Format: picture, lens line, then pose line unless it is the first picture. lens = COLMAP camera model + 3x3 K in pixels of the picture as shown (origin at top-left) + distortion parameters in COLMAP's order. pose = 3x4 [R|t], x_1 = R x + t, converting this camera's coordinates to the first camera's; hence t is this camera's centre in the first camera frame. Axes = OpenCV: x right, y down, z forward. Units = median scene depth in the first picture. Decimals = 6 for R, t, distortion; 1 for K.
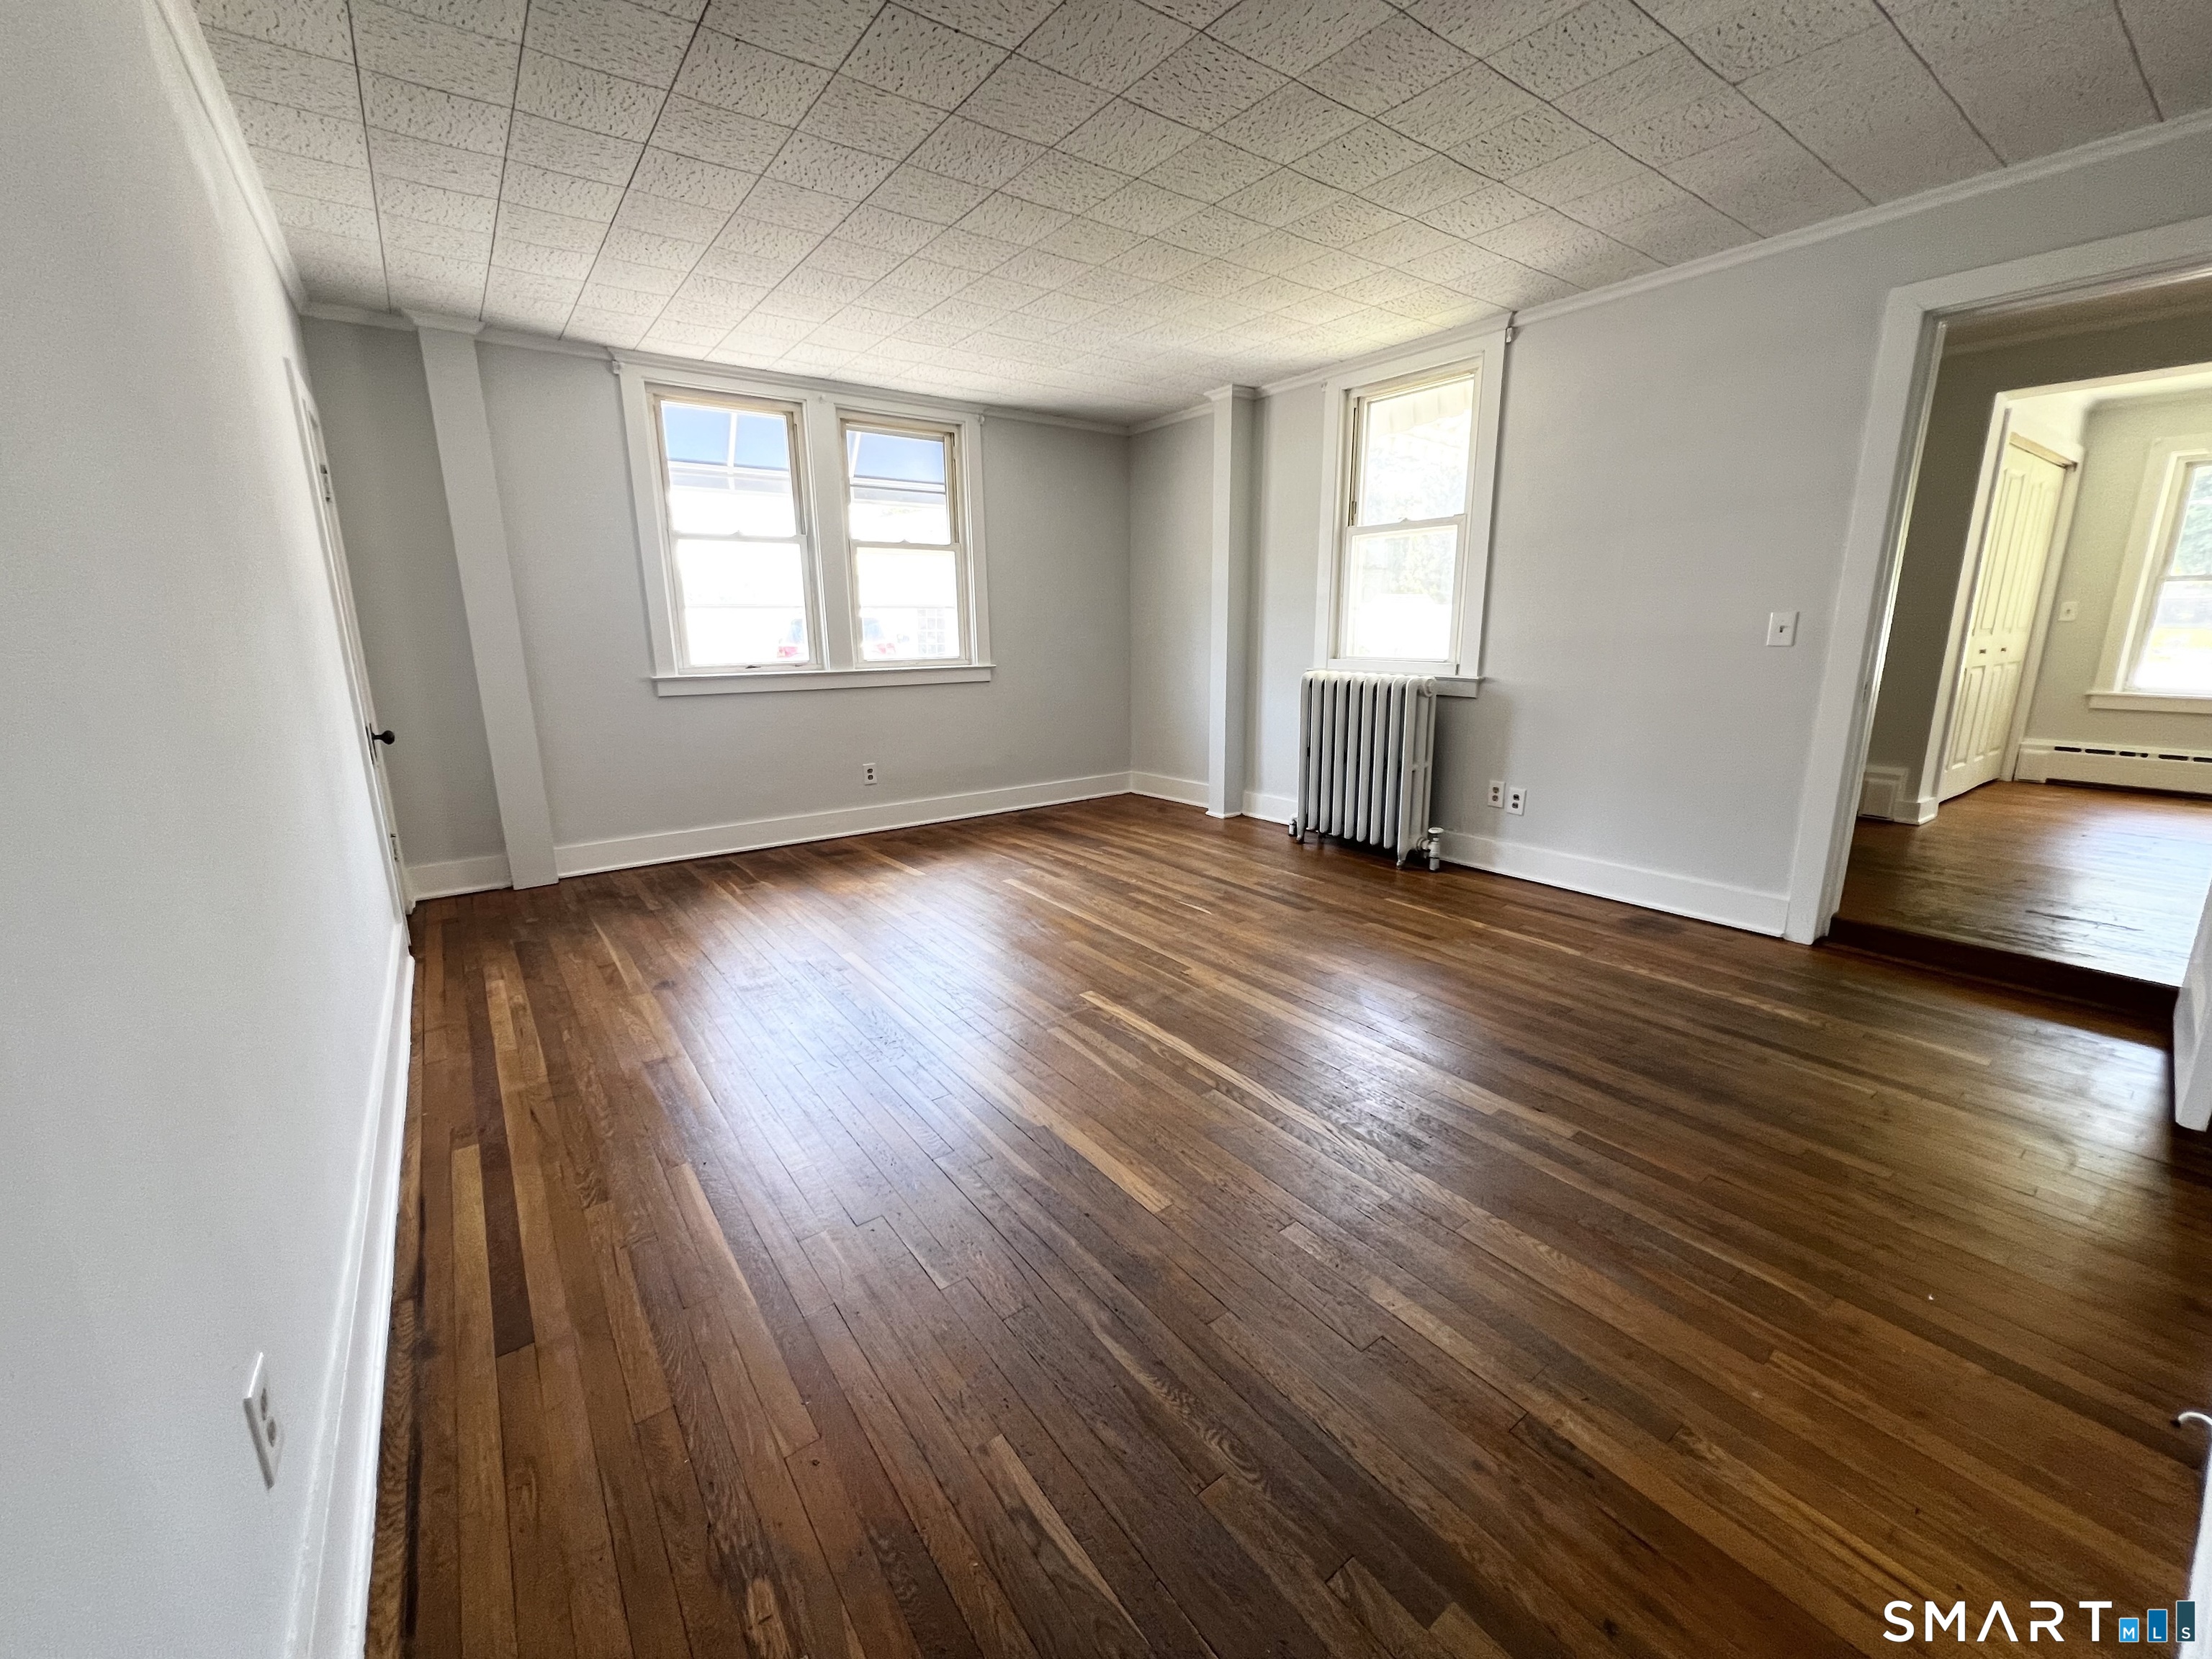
lens RADIAL K [[886.6, 0, 1102.9], [0, 886.6, 820.9], [0, 0, 1]] dist [-0.004449, 0.000123]
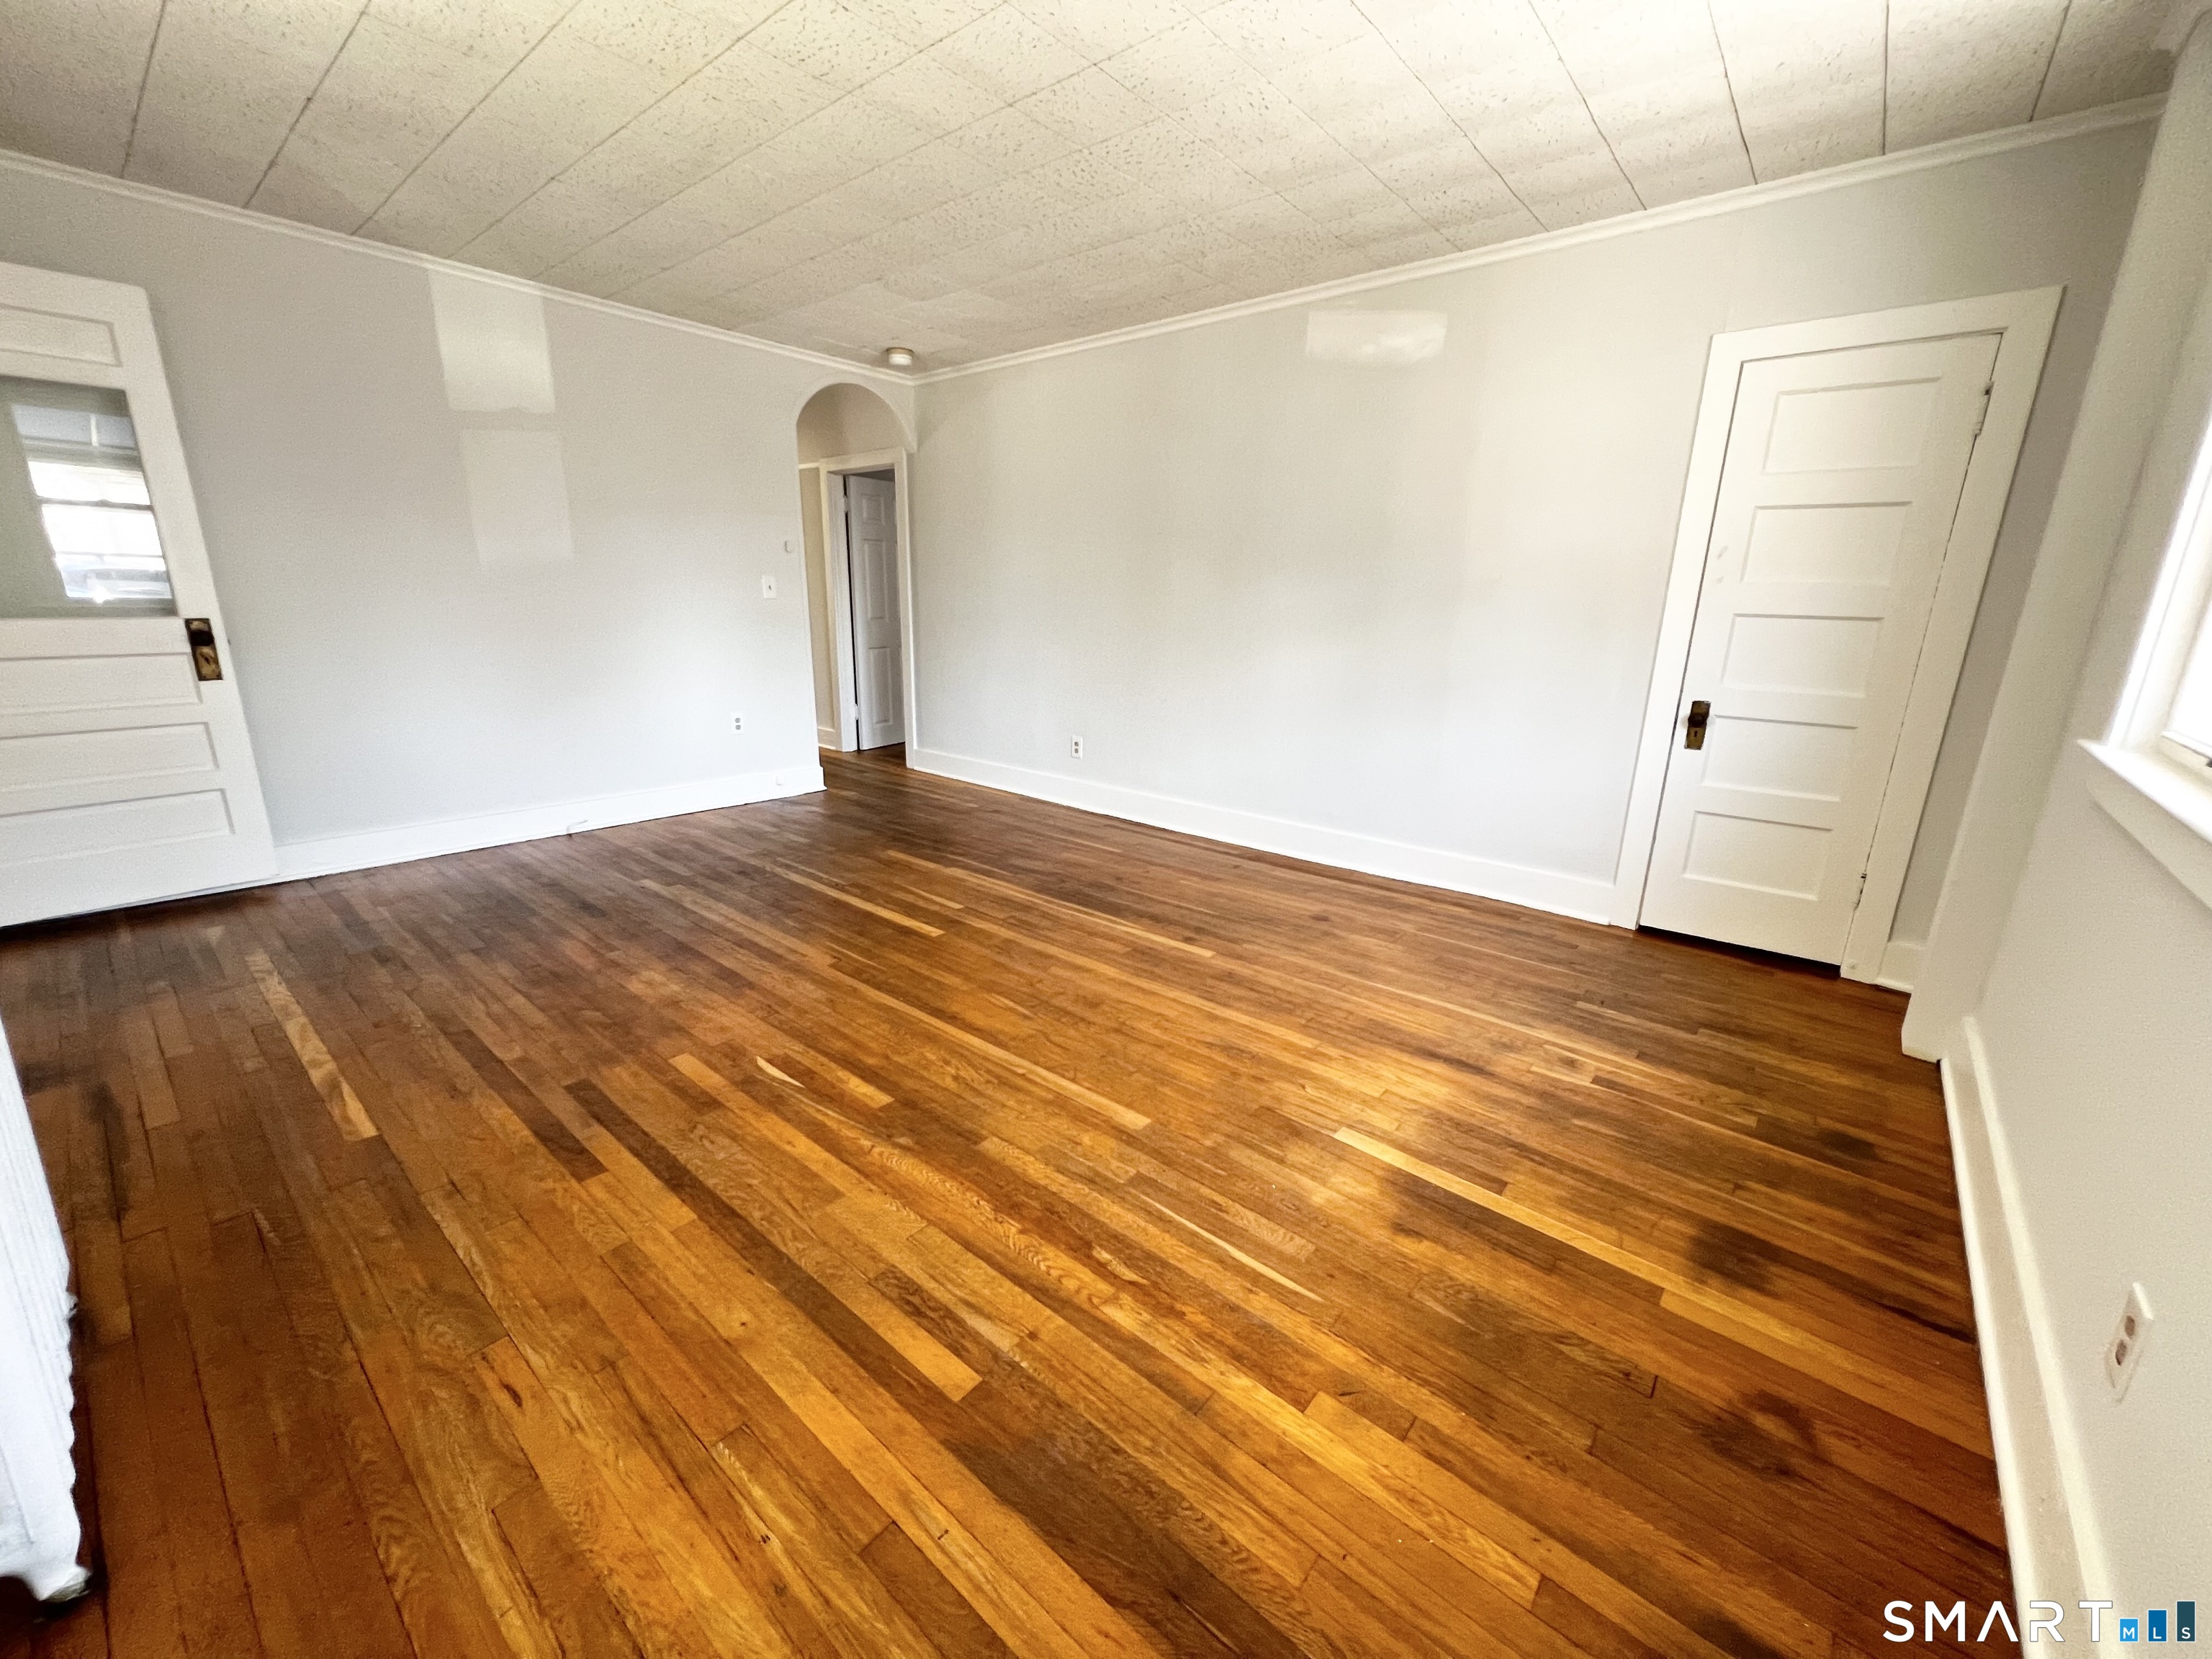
lens RADIAL K [[883.0, 0, 1106.2], [0, 883.0, 827.7], [0, 0, 1]] dist [0.000533, -0.000085]
pose [[-0.971909, 0.054547, -0.228948, 0.017517], [-0.058750, 0.885751, 0.460428, -0.347838], [0.227906, 0.460944, -0.857665, 1.547223]]
